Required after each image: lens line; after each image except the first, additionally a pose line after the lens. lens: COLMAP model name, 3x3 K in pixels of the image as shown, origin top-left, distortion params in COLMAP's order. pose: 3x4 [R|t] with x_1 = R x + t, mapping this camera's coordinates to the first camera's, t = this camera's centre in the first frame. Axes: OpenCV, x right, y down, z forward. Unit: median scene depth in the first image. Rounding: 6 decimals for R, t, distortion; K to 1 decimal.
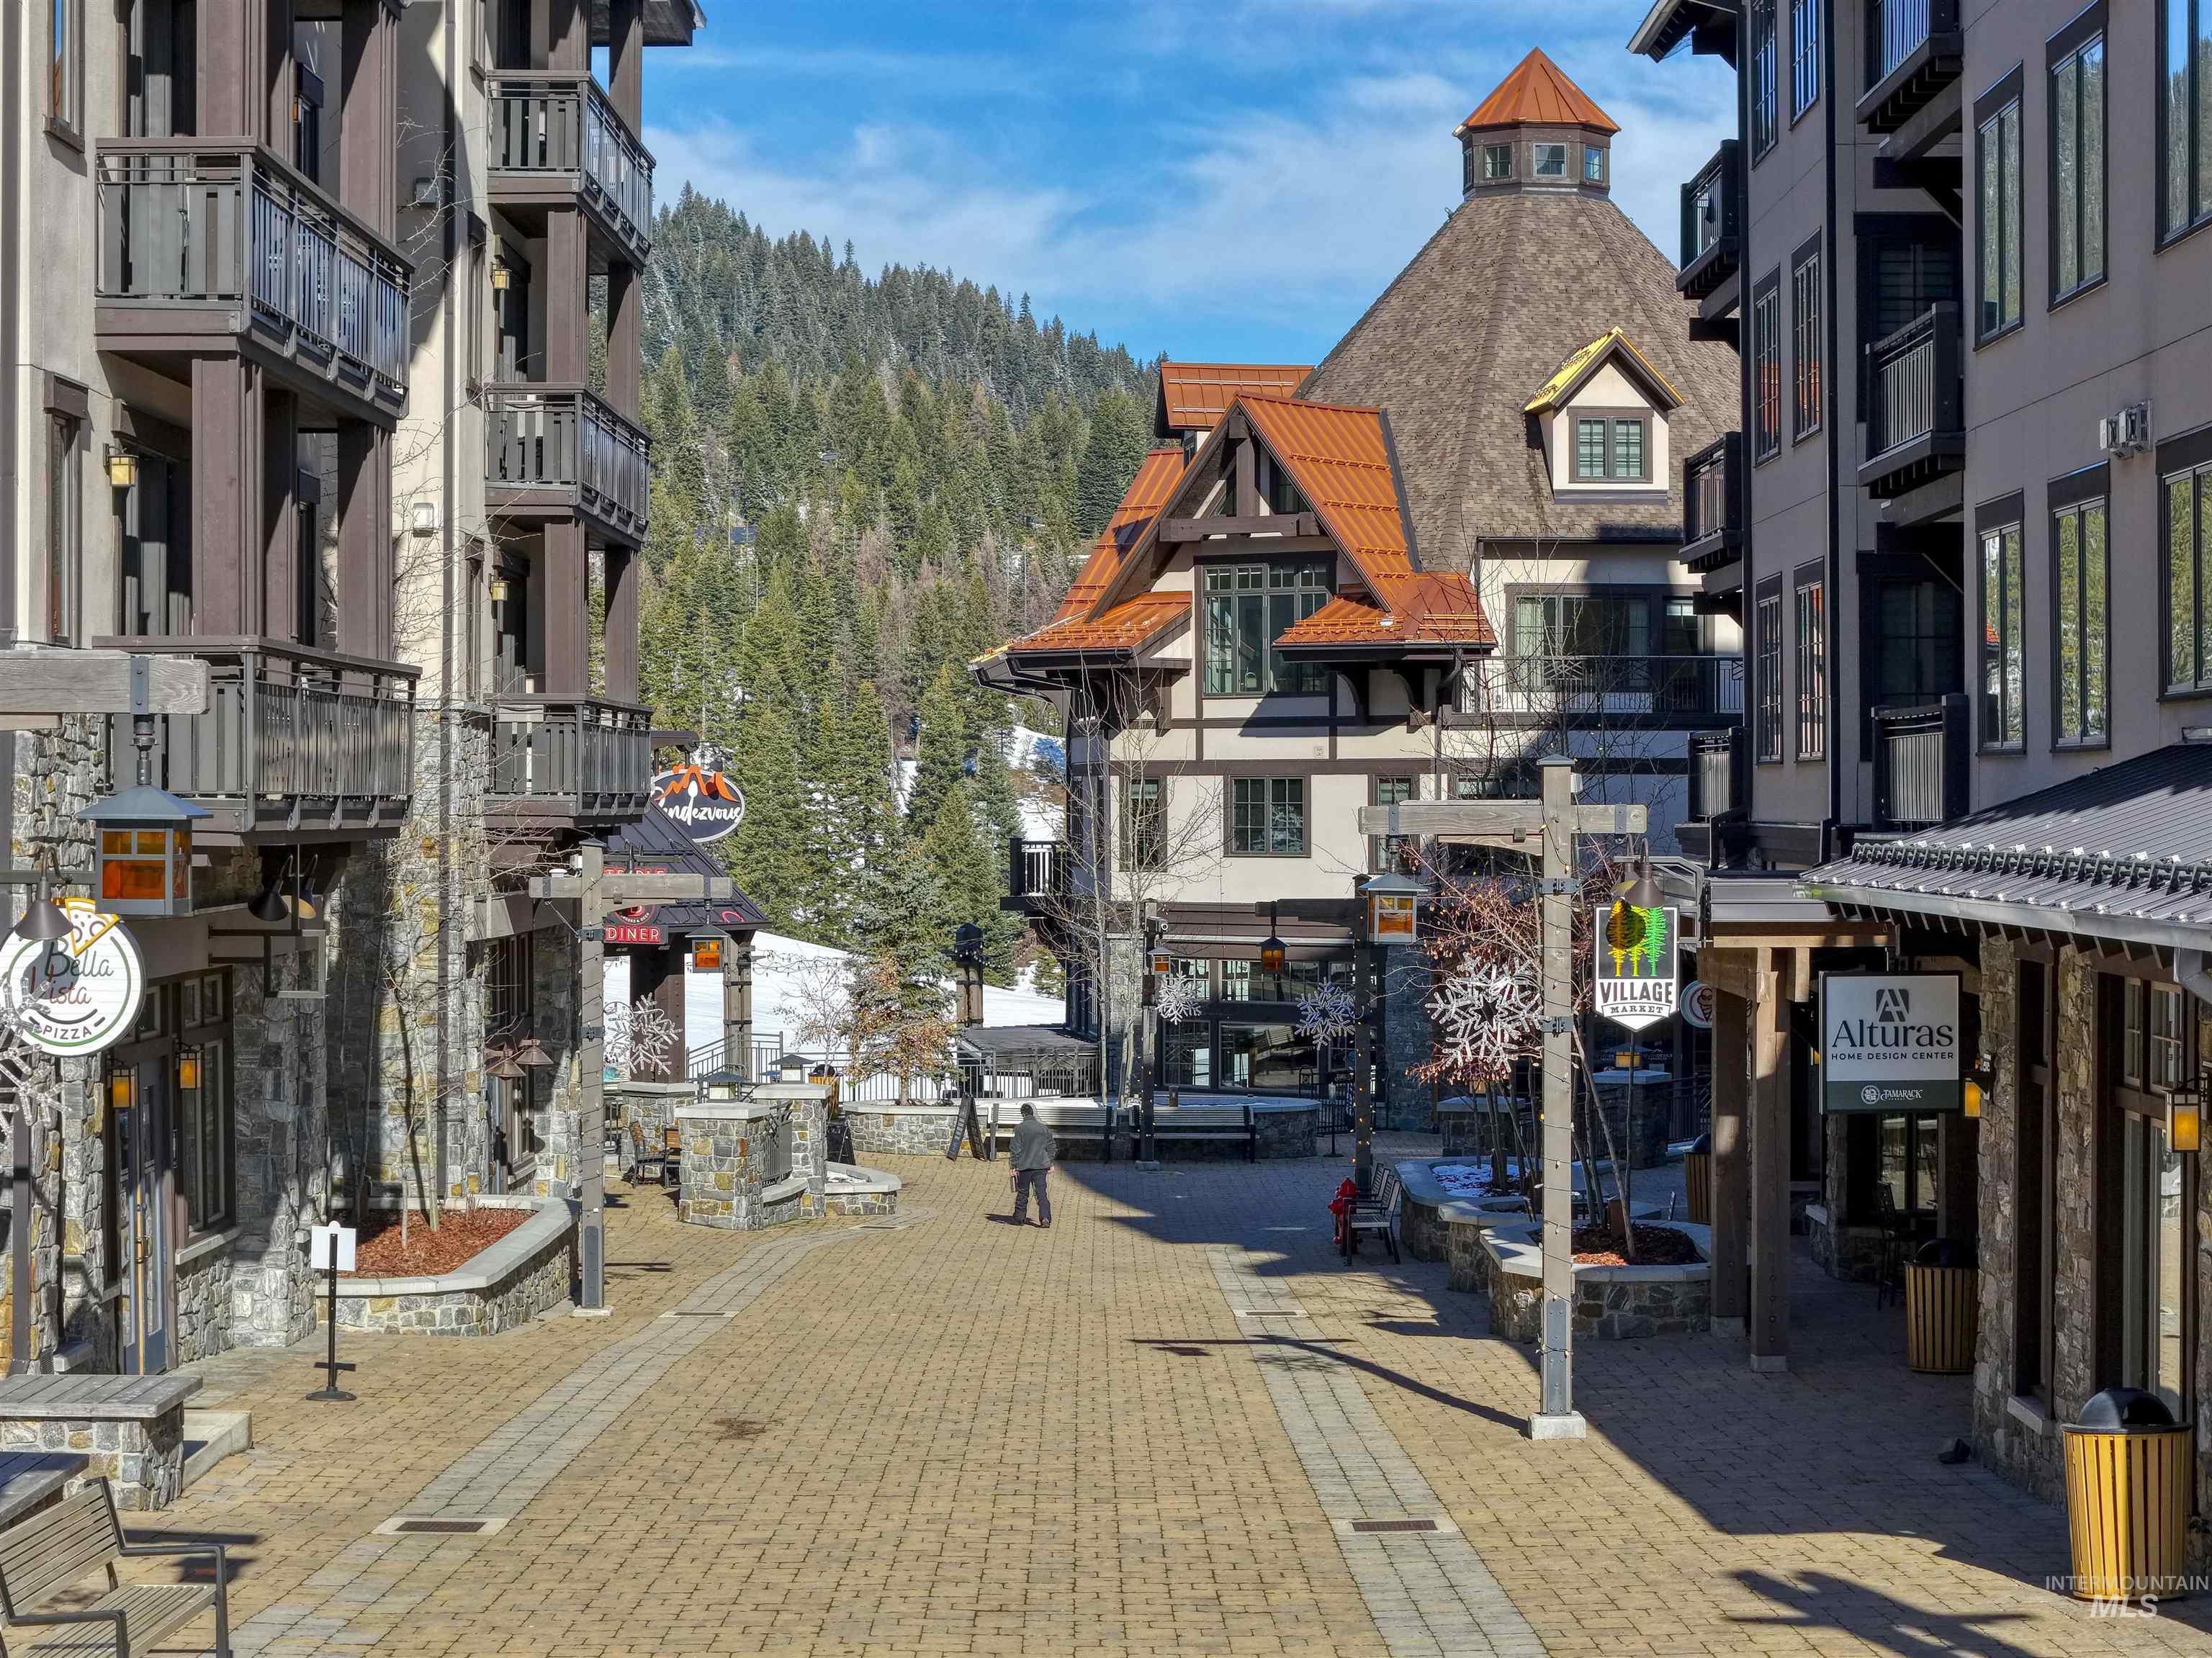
lens RADIAL K [[4608.6, 0, 1101.3], [0, 4608.6, 822.5], [0, 0, 1]] dist [-0.113347, 0.000000]
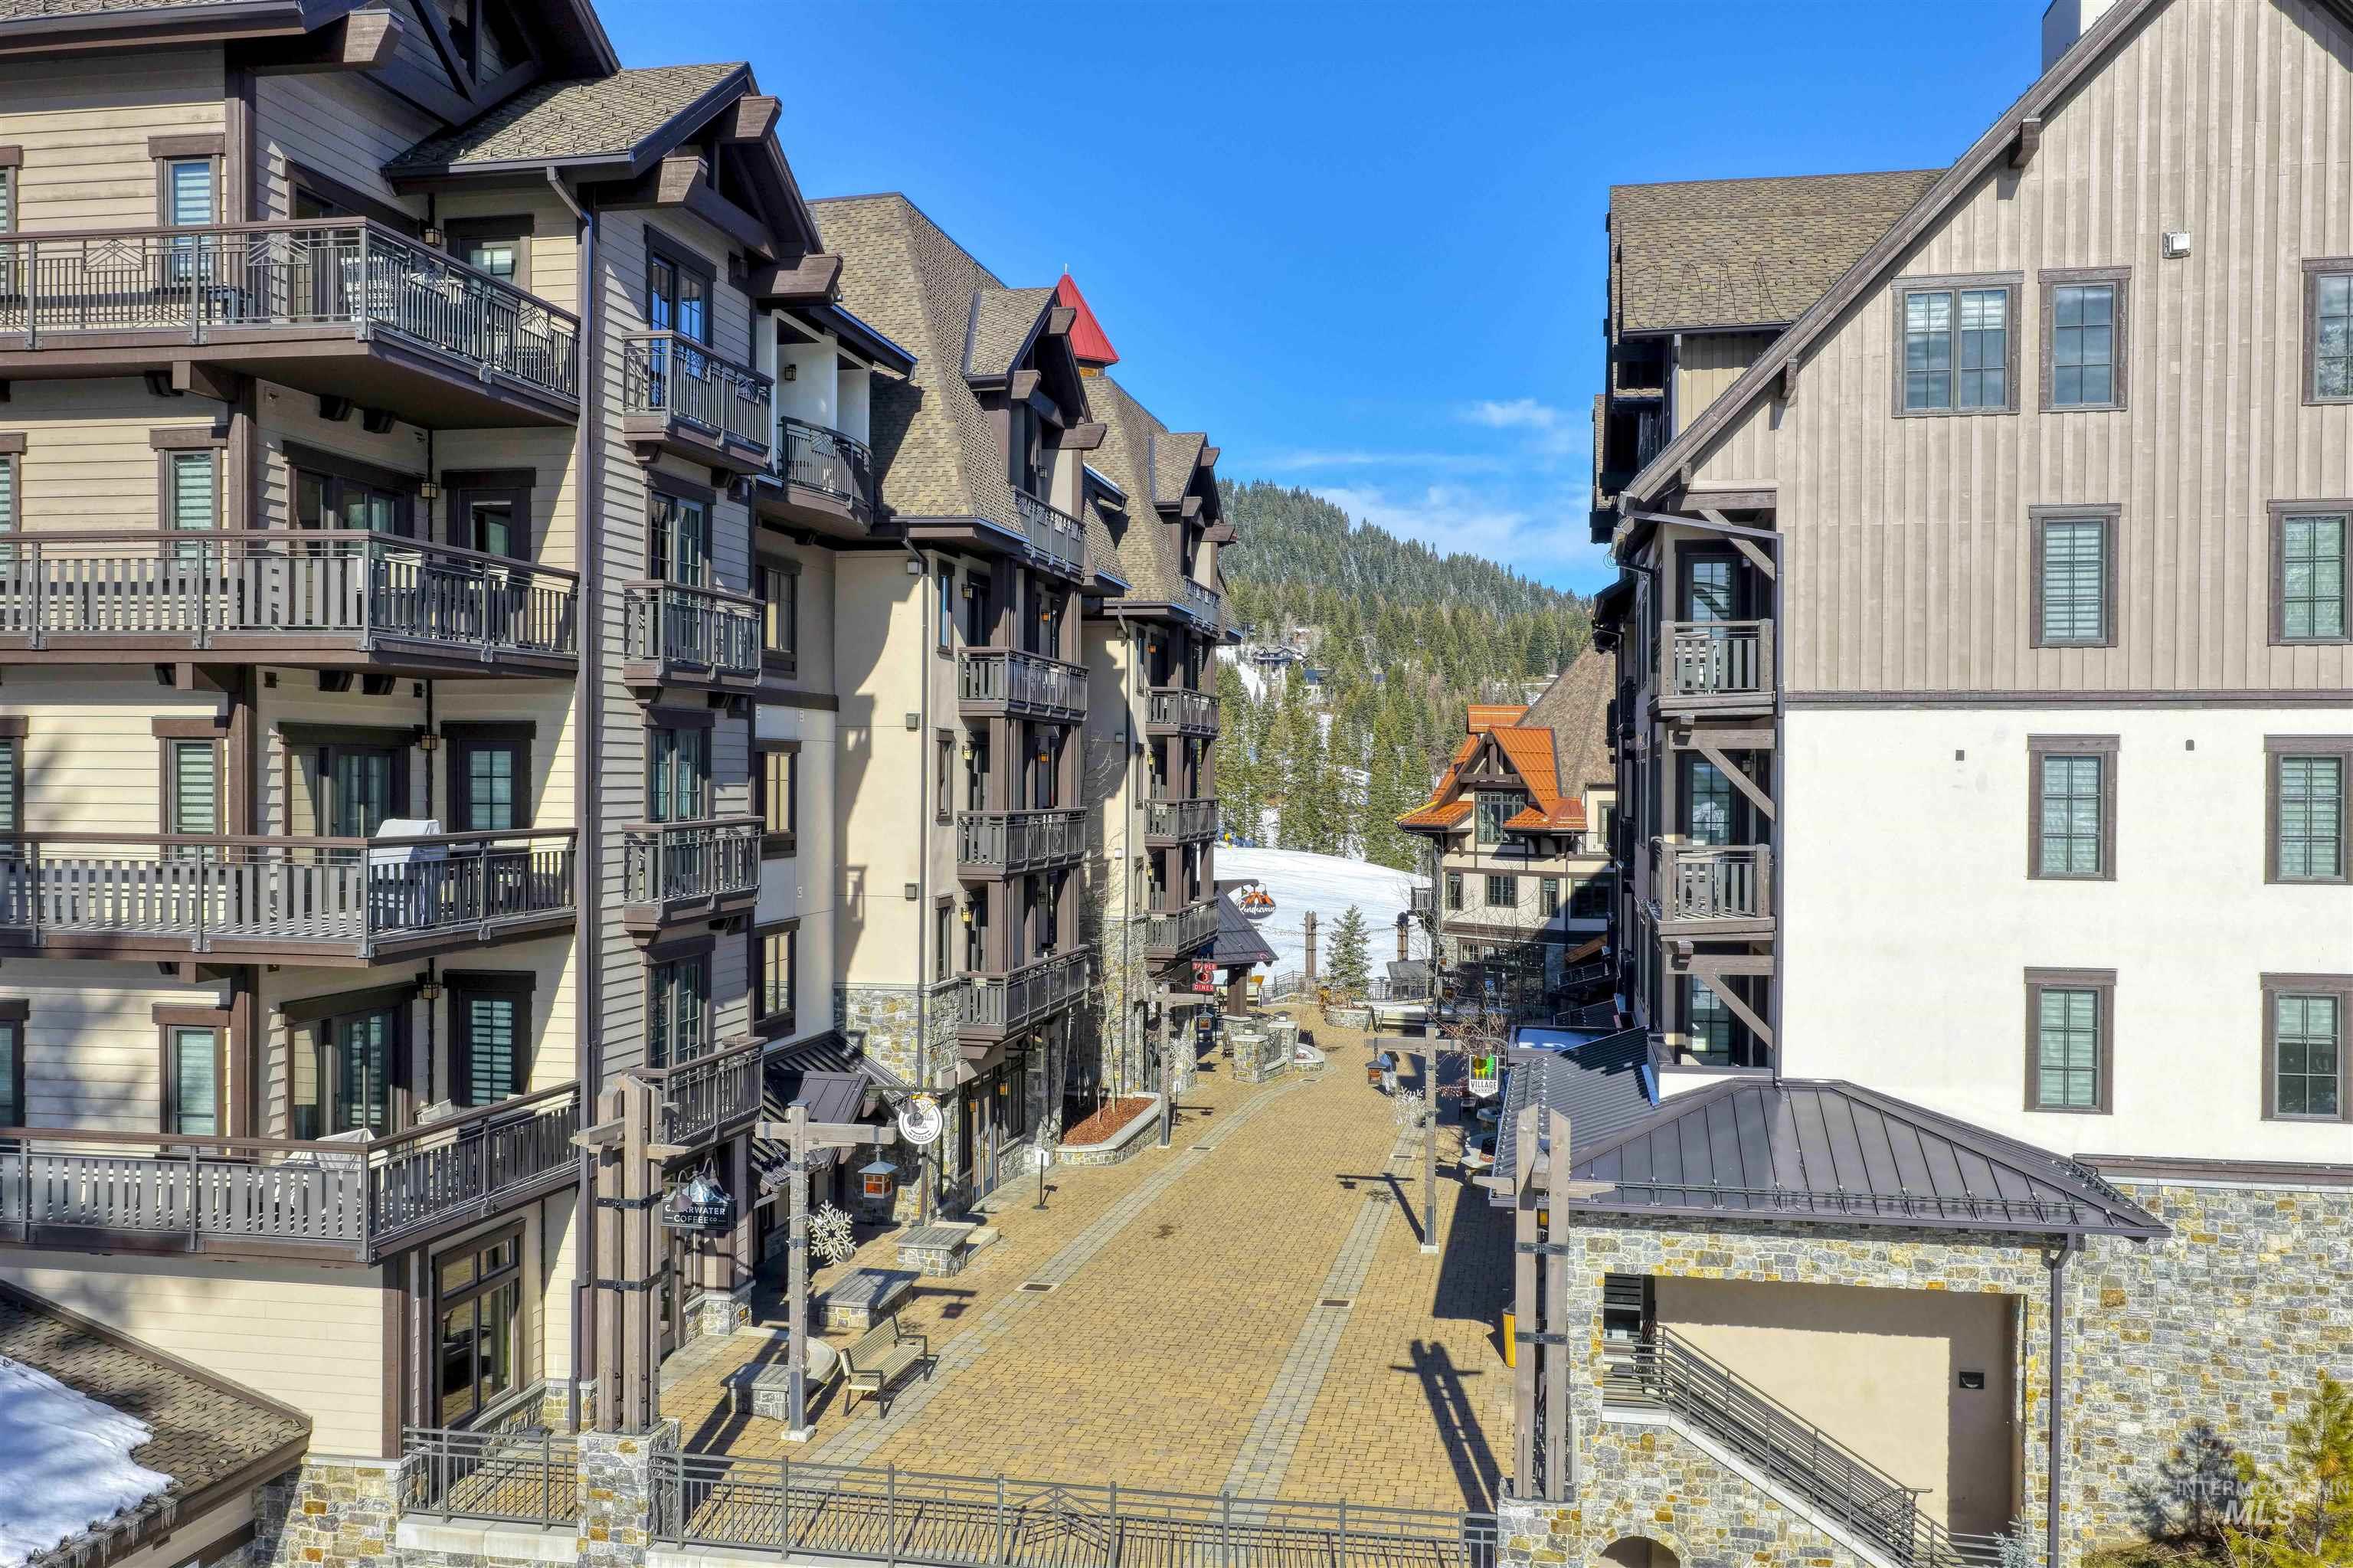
lens RADIAL K [[1968.4, 0, 1185.8], [0, 1968.4, 775.7], [0, 0, 1]] dist [0.013049, 0.005475]
pose [[0.983296, 0.008448, -0.181815, 0.062822], [-0.009114, 0.999954, -0.002830, -0.061508], [0.181783, 0.004439, 0.983329, -0.102558]]
